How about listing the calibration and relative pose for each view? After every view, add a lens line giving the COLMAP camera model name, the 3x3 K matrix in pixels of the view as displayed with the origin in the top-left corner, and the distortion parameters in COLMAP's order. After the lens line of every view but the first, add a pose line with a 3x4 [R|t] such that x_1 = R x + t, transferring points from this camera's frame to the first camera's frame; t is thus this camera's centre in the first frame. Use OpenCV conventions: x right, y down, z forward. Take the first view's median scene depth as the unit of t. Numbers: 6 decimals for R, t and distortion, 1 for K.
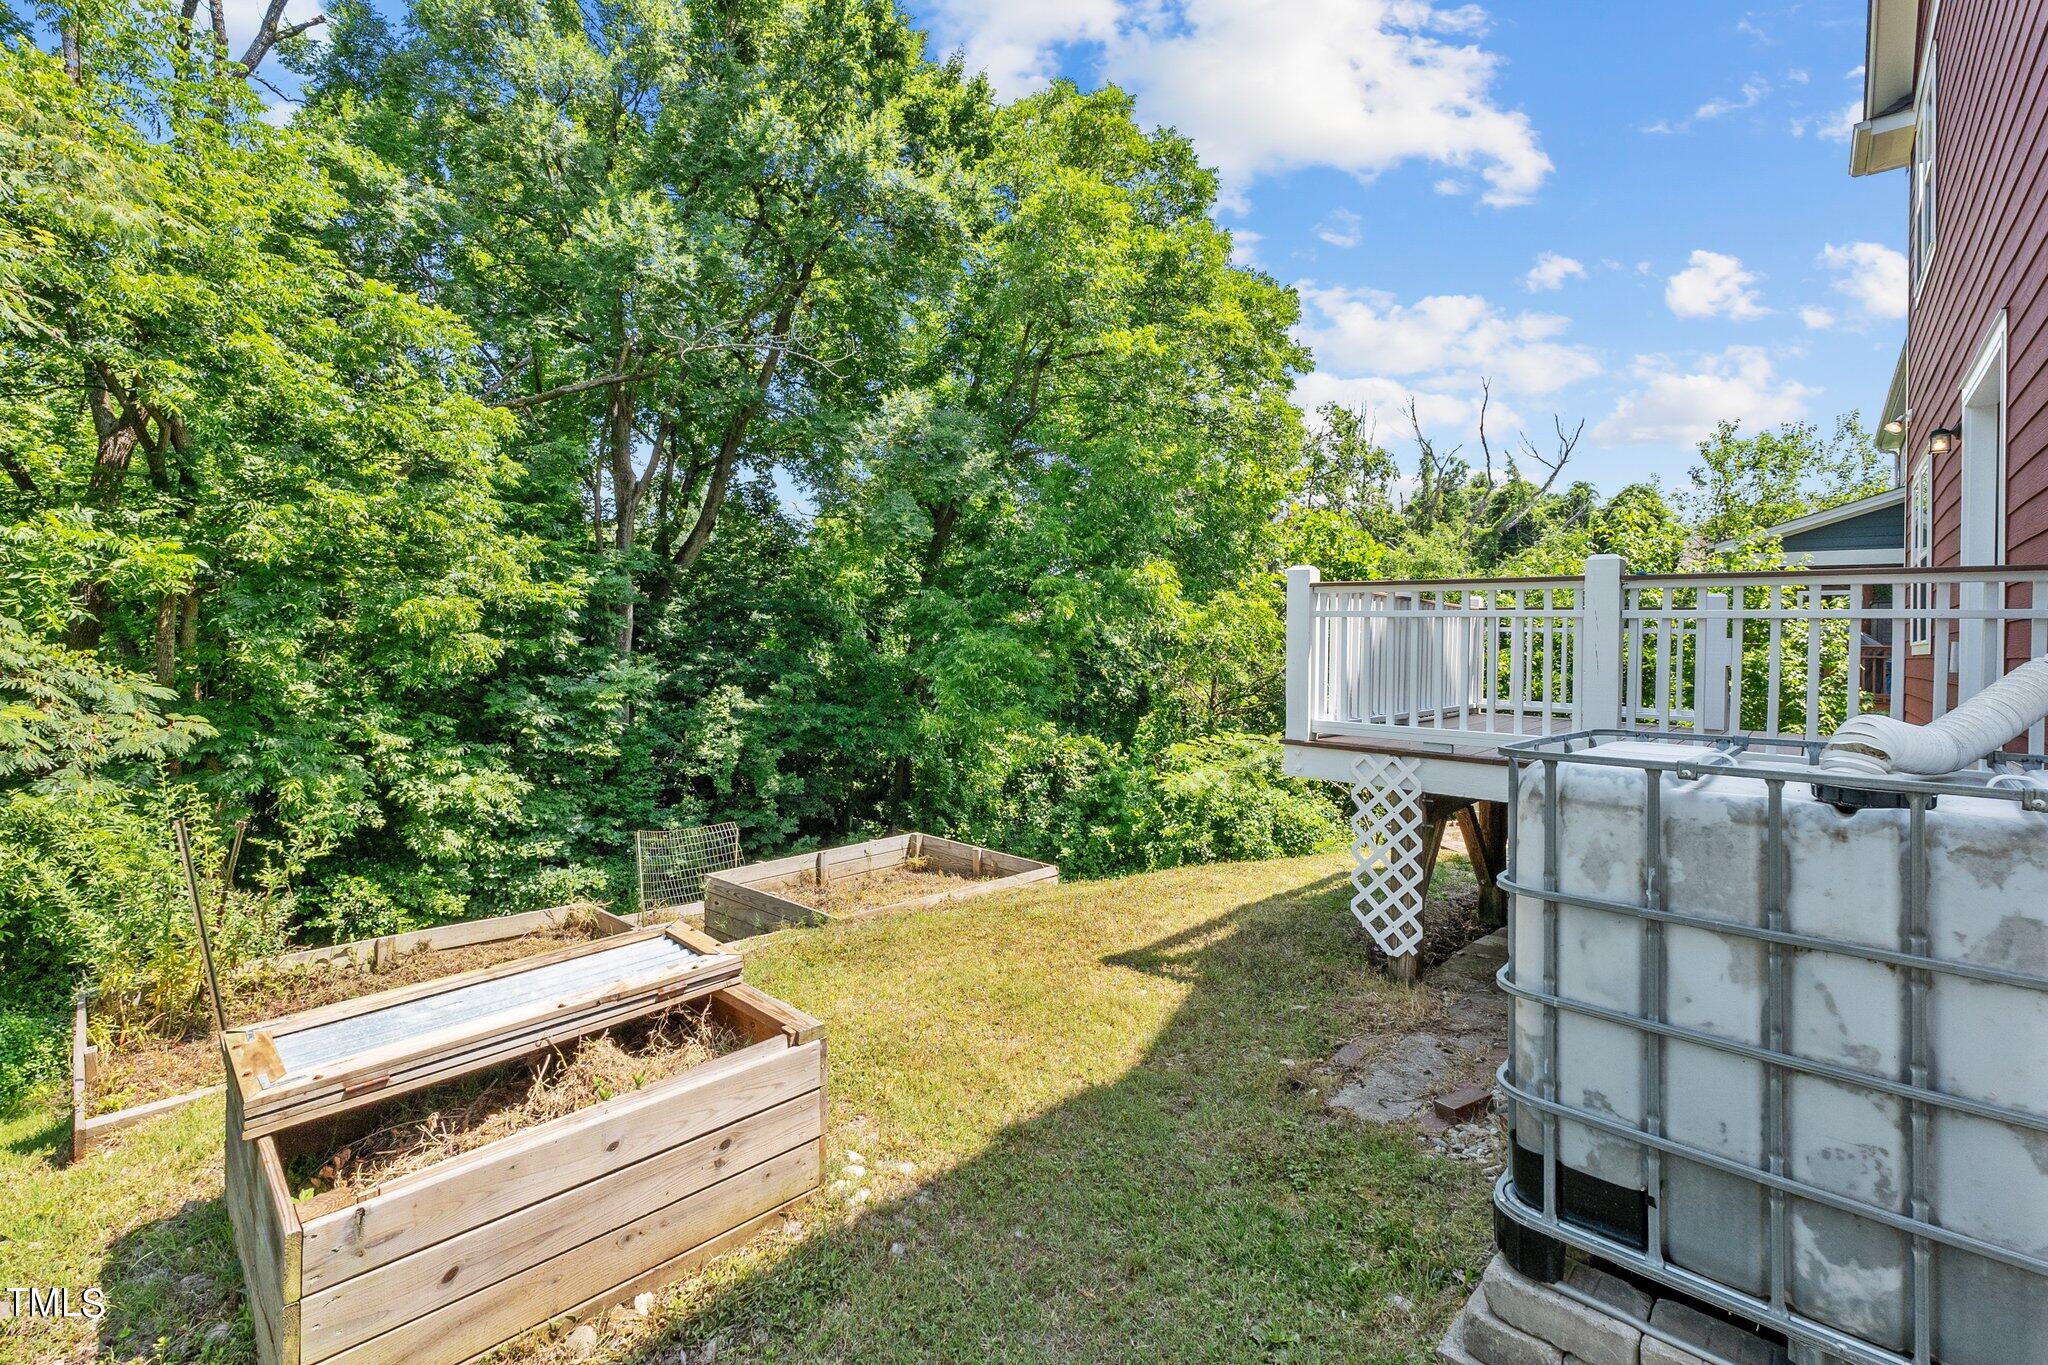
lens RADIAL K [[860.8, 0, 1023.7], [0, 860.8, 653.5], [0, 0, 1]] dist [0.001183, 0.000028]
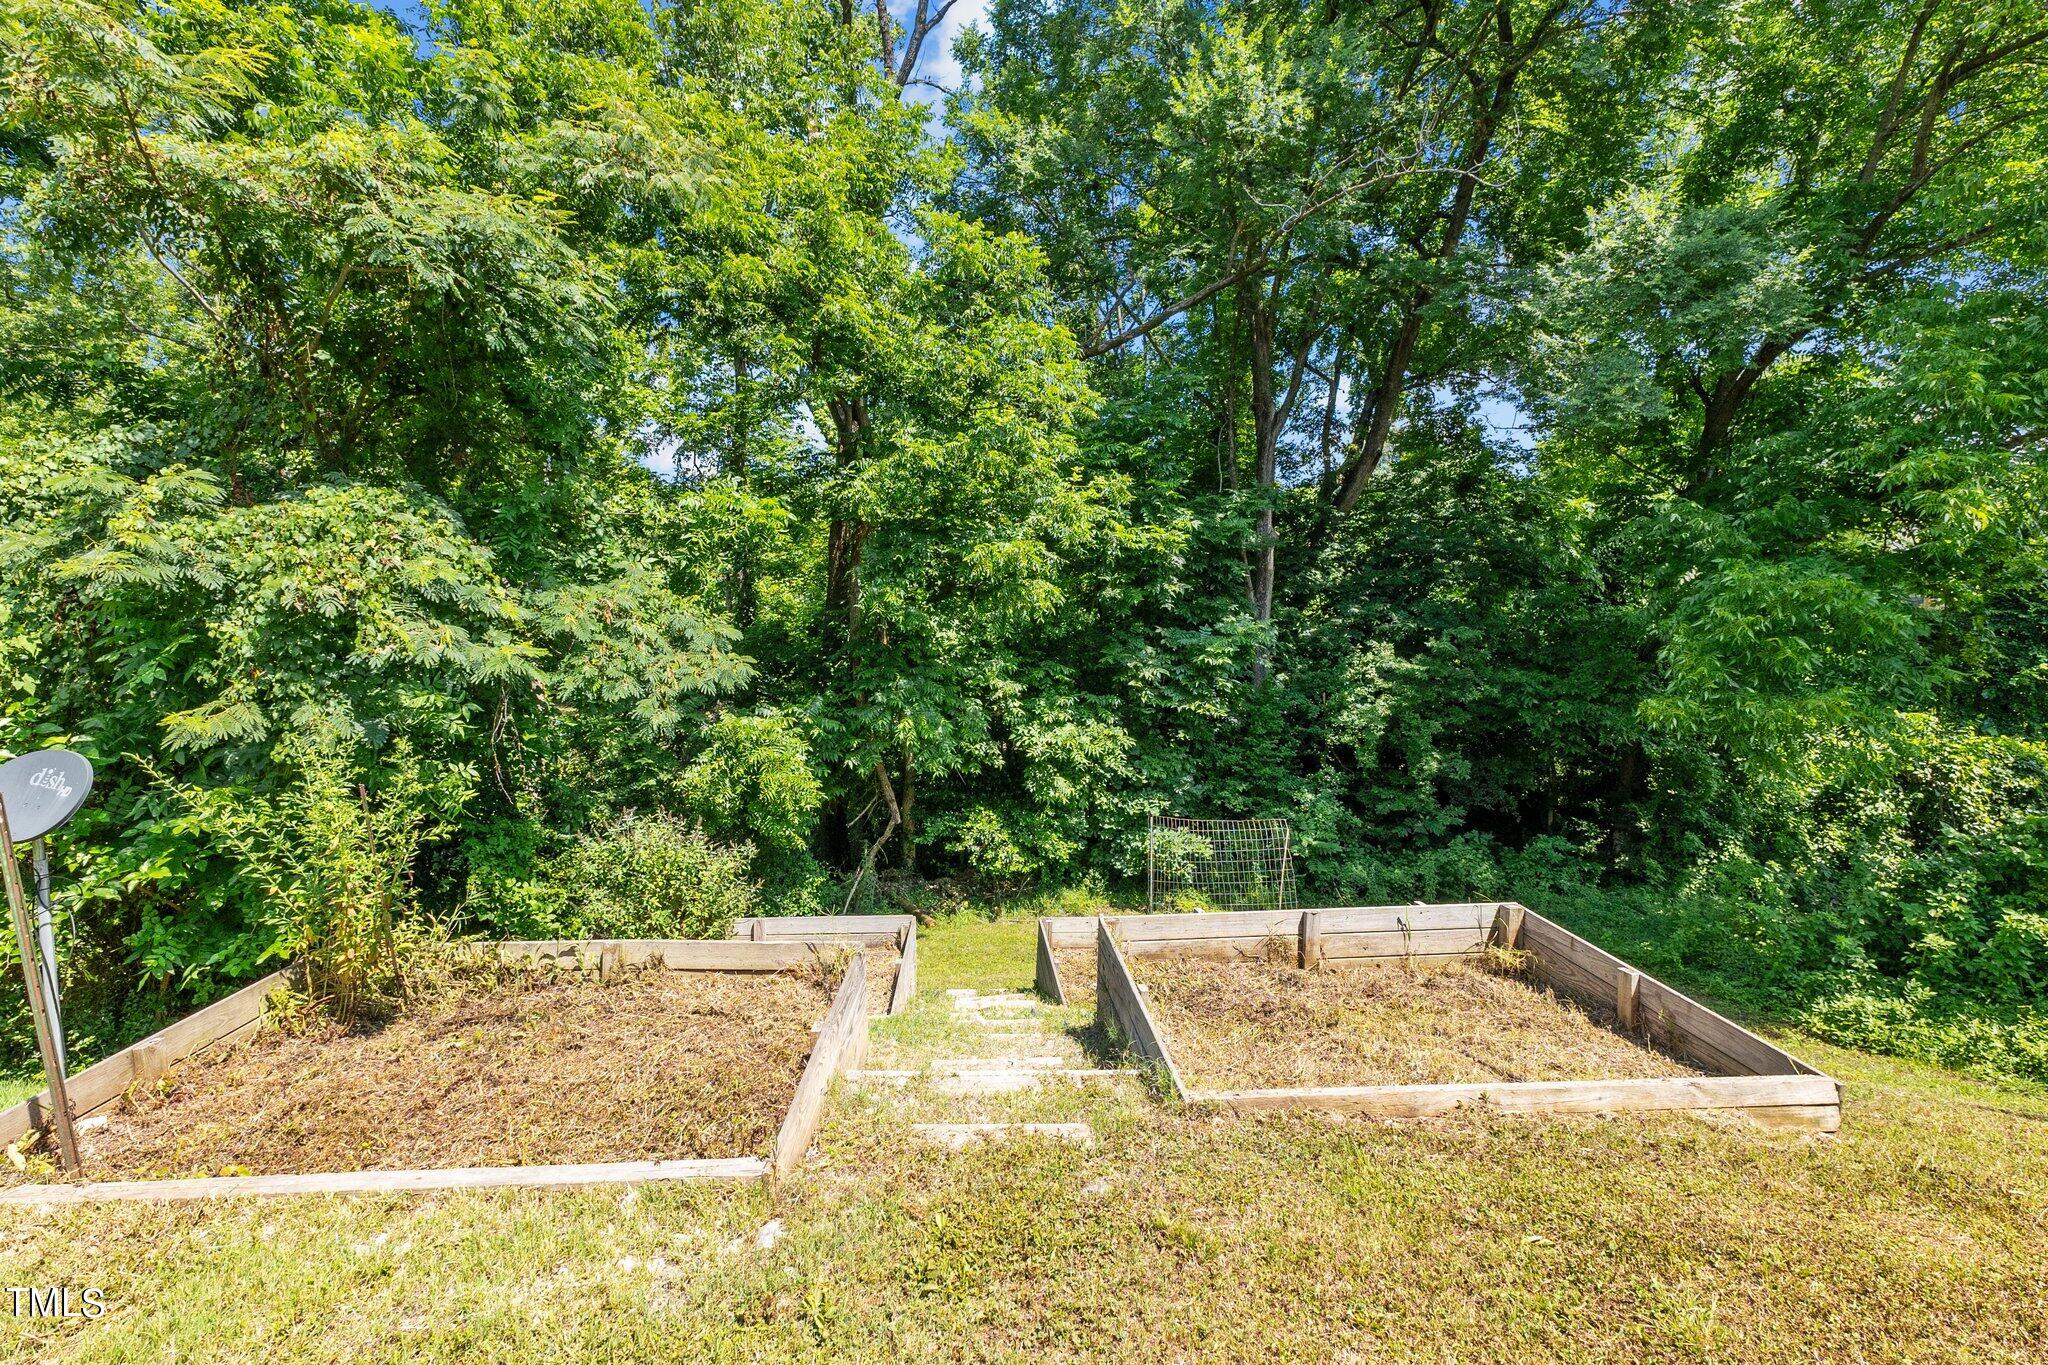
lens RADIAL K [[881.9, 0, 1024.0], [0, 881.9, 682.5], [0, 0, 1]] dist [0.003817, -0.000313]
pose [[0.716060, 0.047797, -0.696400, 0.020659], [0.008518, 0.996980, 0.077186, 0.011013], [0.697986, -0.061201, 0.713491, 0.206837]]
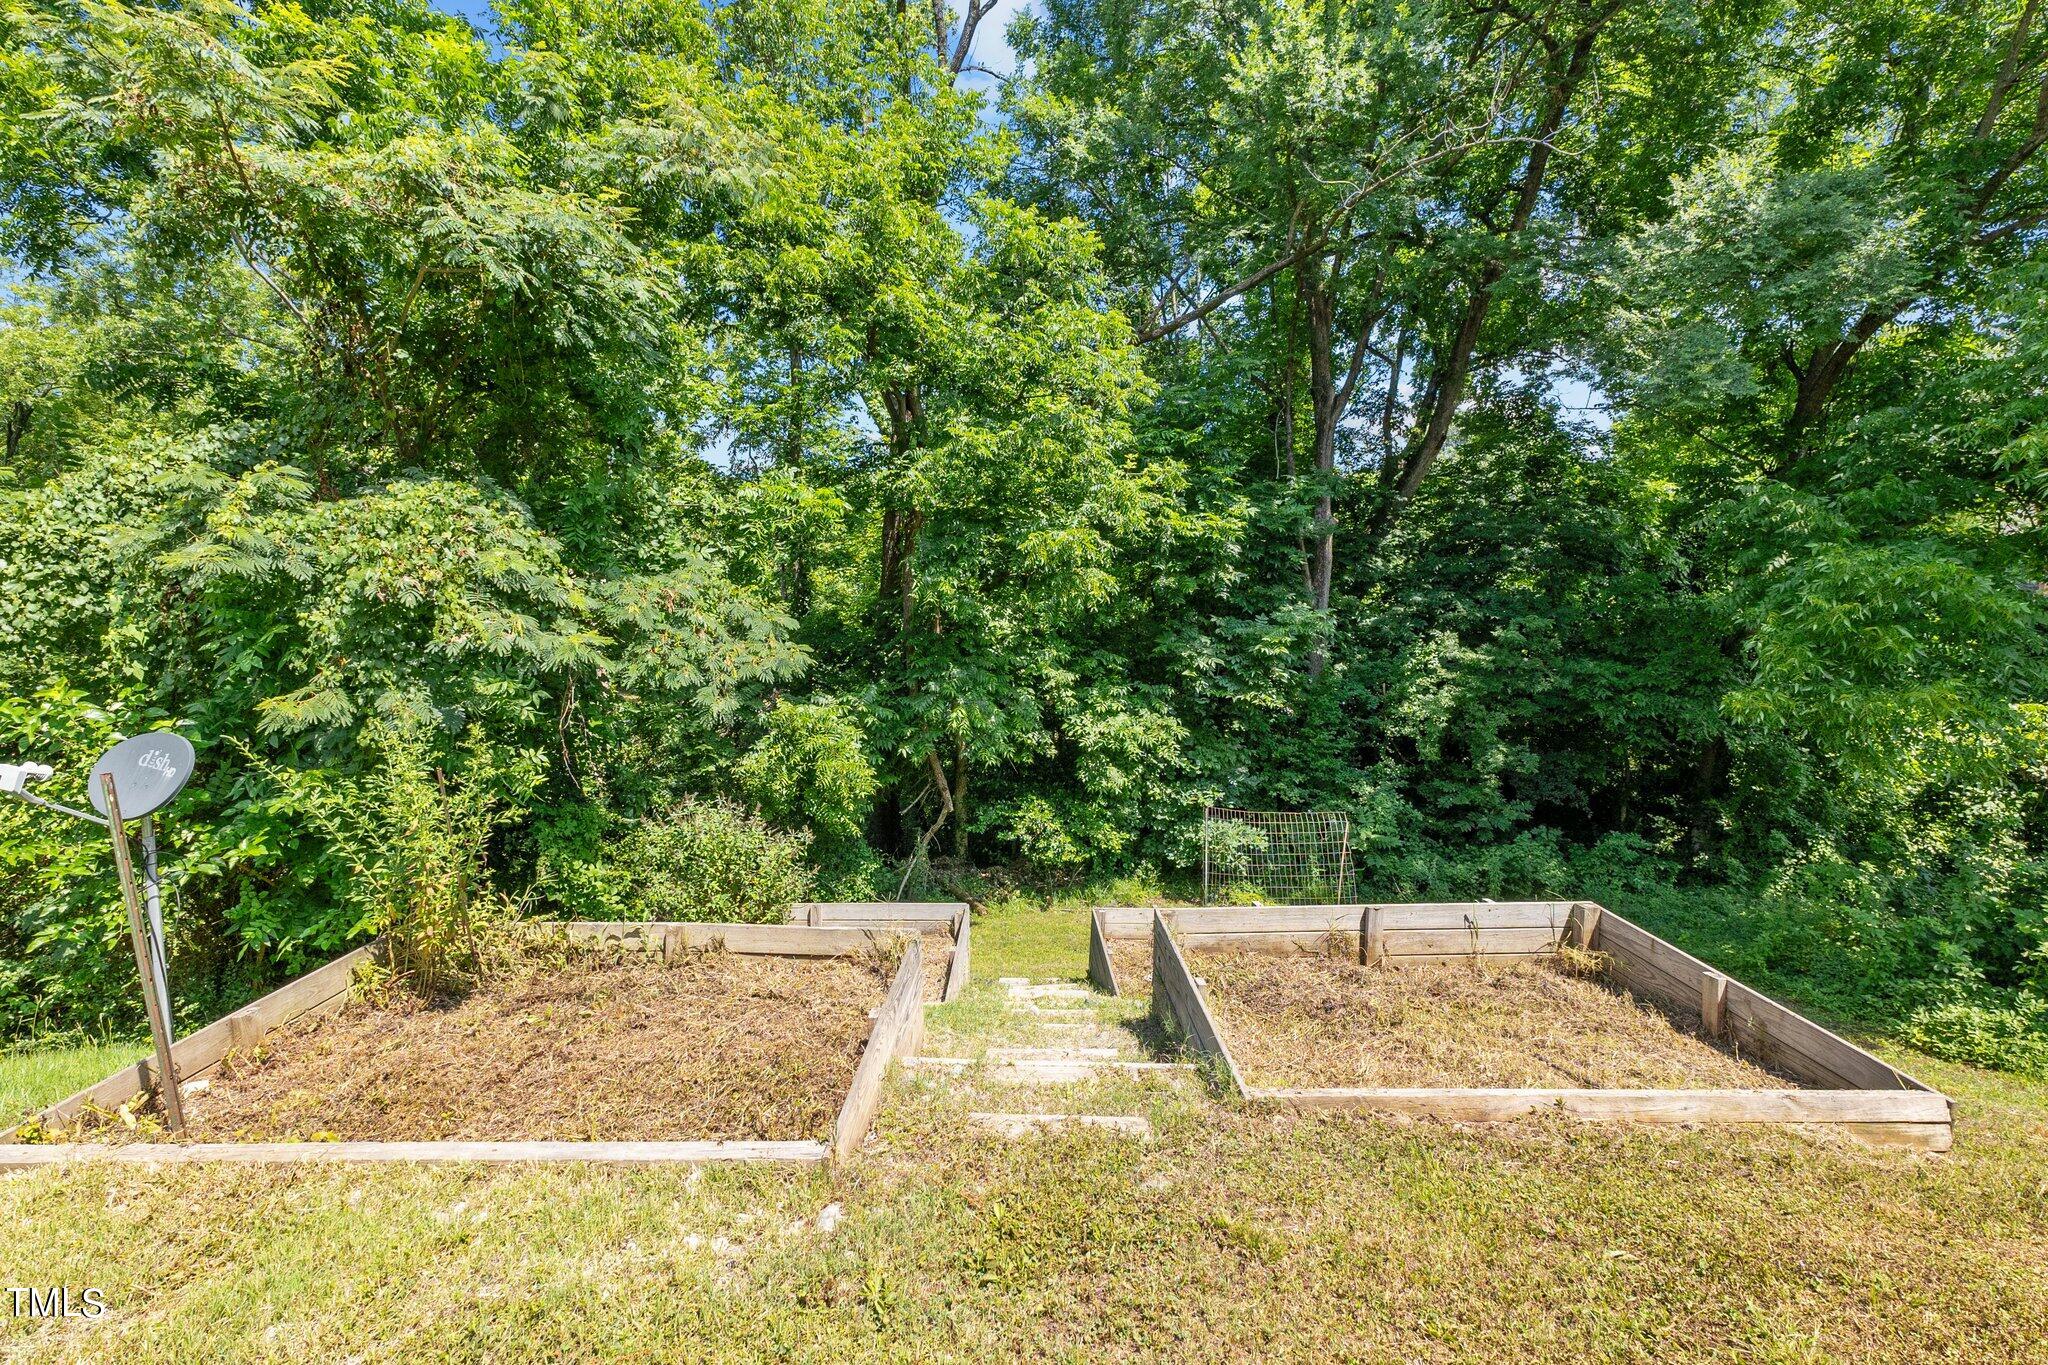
lens RADIAL K [[883.1, 0, 1023.4], [0, 883.1, 680.6], [0, 0, 1]] dist [0.001806, 0.000725]
pose [[0.673757, 0.056738, -0.736771, 0.018613], [0.010466, 0.996215, 0.086288, 0.011369], [0.738879, -0.065848, 0.670613, 0.207103]]
